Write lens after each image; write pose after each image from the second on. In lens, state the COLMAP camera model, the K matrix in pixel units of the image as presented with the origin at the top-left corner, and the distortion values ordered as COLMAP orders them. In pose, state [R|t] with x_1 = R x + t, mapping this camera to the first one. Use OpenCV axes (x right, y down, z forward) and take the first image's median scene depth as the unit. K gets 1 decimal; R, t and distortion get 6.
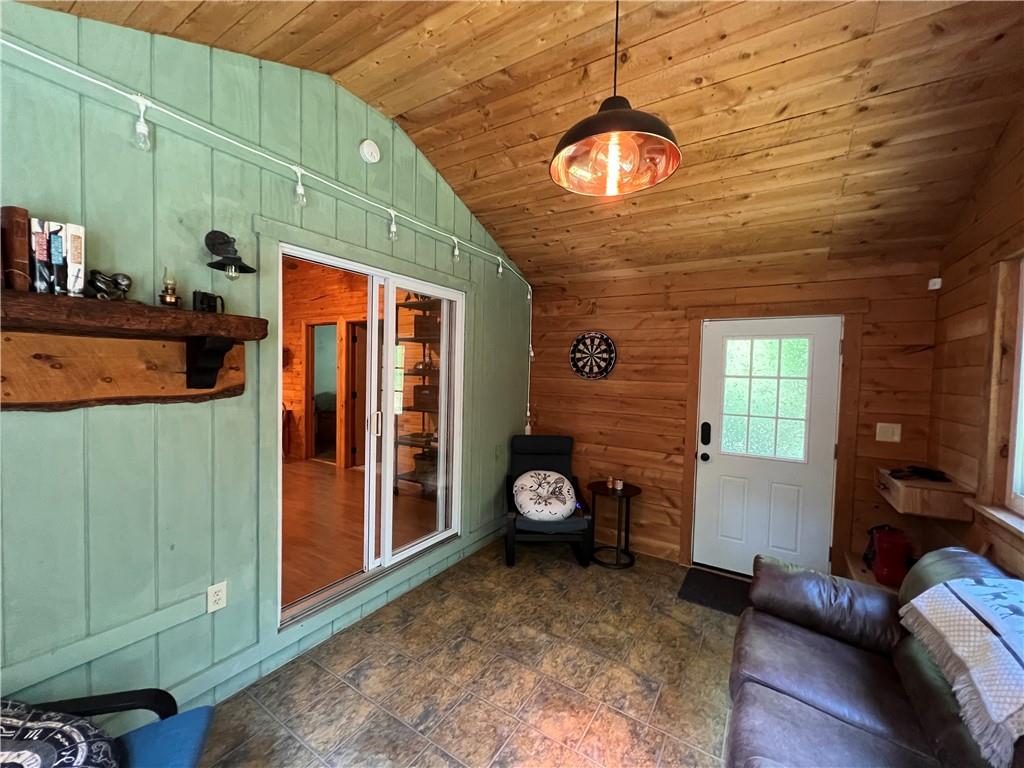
lens RADIAL K [[410.1, 0, 514.5], [0, 410.1, 385.0], [0, 0, 1]] dist [-0.001327, 0.000078]
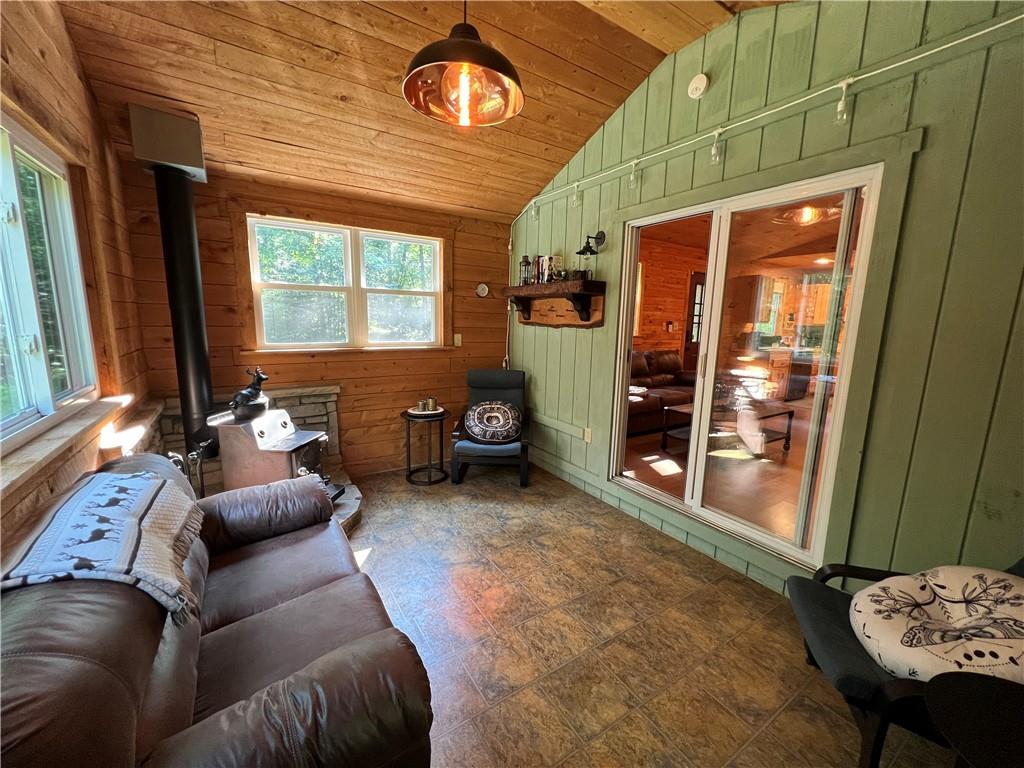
lens RADIAL K [[410.1, 0, 514.5], [0, 410.1, 385.0], [0, 0, 1]] dist [-0.001327, 0.000078]
pose [[-0.418299, 0.113685, -0.901167, 0.796248], [-0.065096, 0.985833, 0.154581, 0.019672], [0.905974, 0.123323, -0.404973, 1.064410]]
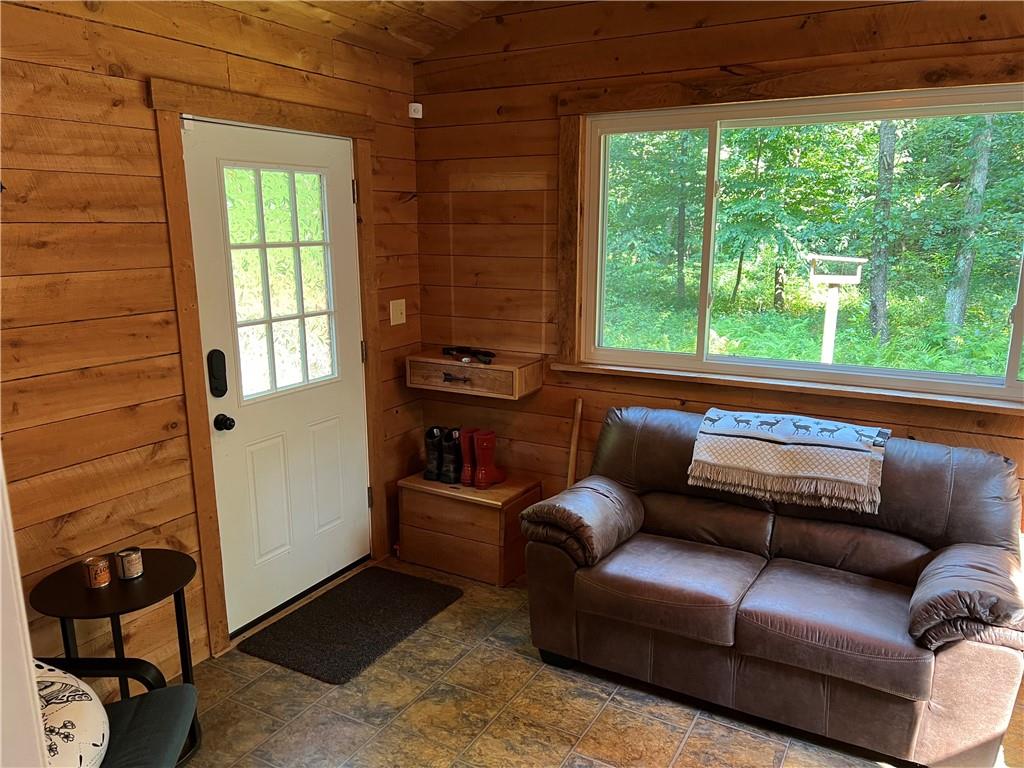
lens RADIAL K [[762.6, 0, 511.8], [0, 762.6, 396.9], [0, 0, 1]] dist [0.065386, -0.086216]
pose [[-0.050946, -0.252629, 0.966221, -0.537512], [0.030477, 0.966633, 0.254344, -0.091388], [-0.998236, 0.042405, -0.041547, 0.934751]]
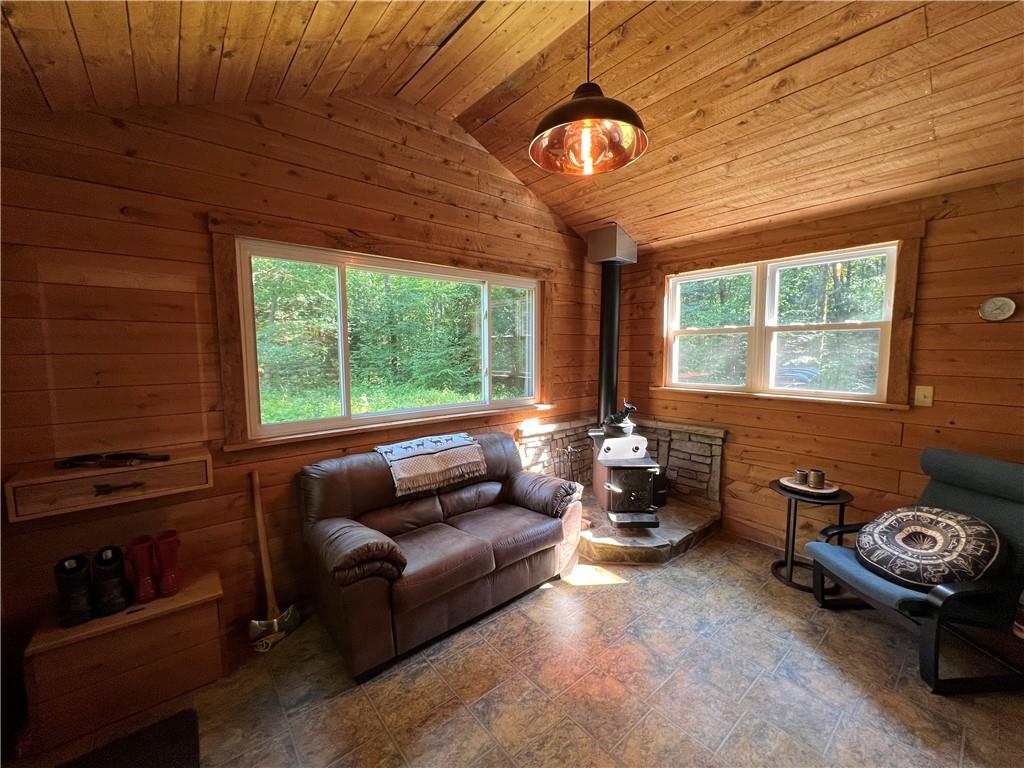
lens RADIAL K [[410.1, 0, 514.5], [0, 410.1, 385.0], [0, 0, 1]] dist [-0.001327, 0.000078]
pose [[-0.953032, -0.050065, 0.298701, 0.043461], [-0.013547, 0.992302, 0.123098, -0.024558], [-0.302565, 0.113270, -0.946374, 1.410035]]
